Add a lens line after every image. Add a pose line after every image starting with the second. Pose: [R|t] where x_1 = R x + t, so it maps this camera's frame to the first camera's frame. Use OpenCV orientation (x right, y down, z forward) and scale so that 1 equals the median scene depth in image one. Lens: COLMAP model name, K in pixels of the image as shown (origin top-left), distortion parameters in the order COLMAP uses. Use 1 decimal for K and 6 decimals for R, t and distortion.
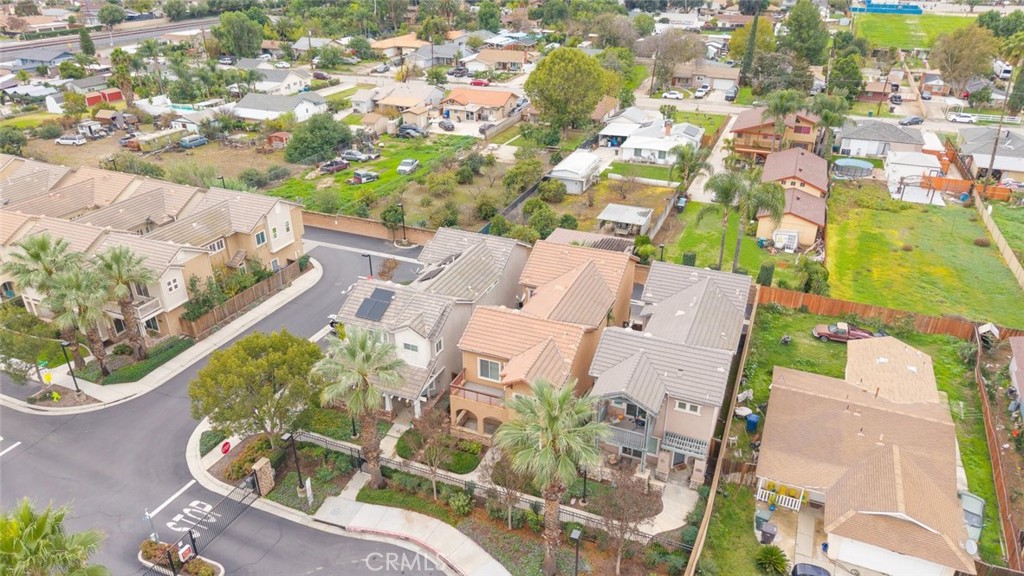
lens RADIAL K [[674.6, 0, 512.0], [0, 674.6, 288.0], [0, 0, 1]] dist [-0.000863, -0.006644]
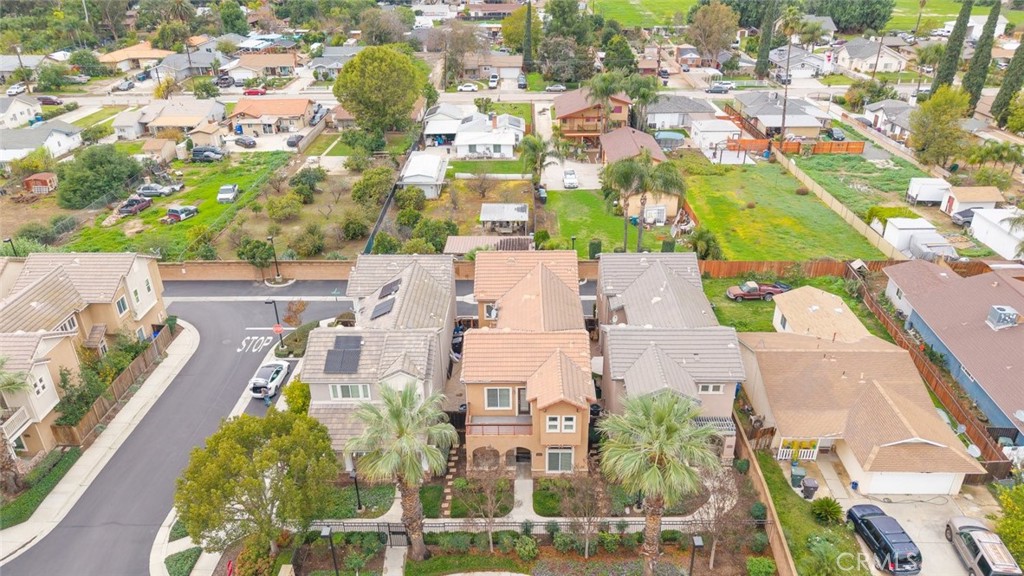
lens RADIAL K [[691.2, 0, 512.0], [0, 691.2, 288.0], [0, 0, 1]] dist [0.010064, -0.019091]
pose [[0.928424, -0.178725, 0.325709, -0.128071], [0.178843, 0.983425, 0.029846, -0.022223], [-0.325644, 0.030541, 0.944999, 0.040921]]
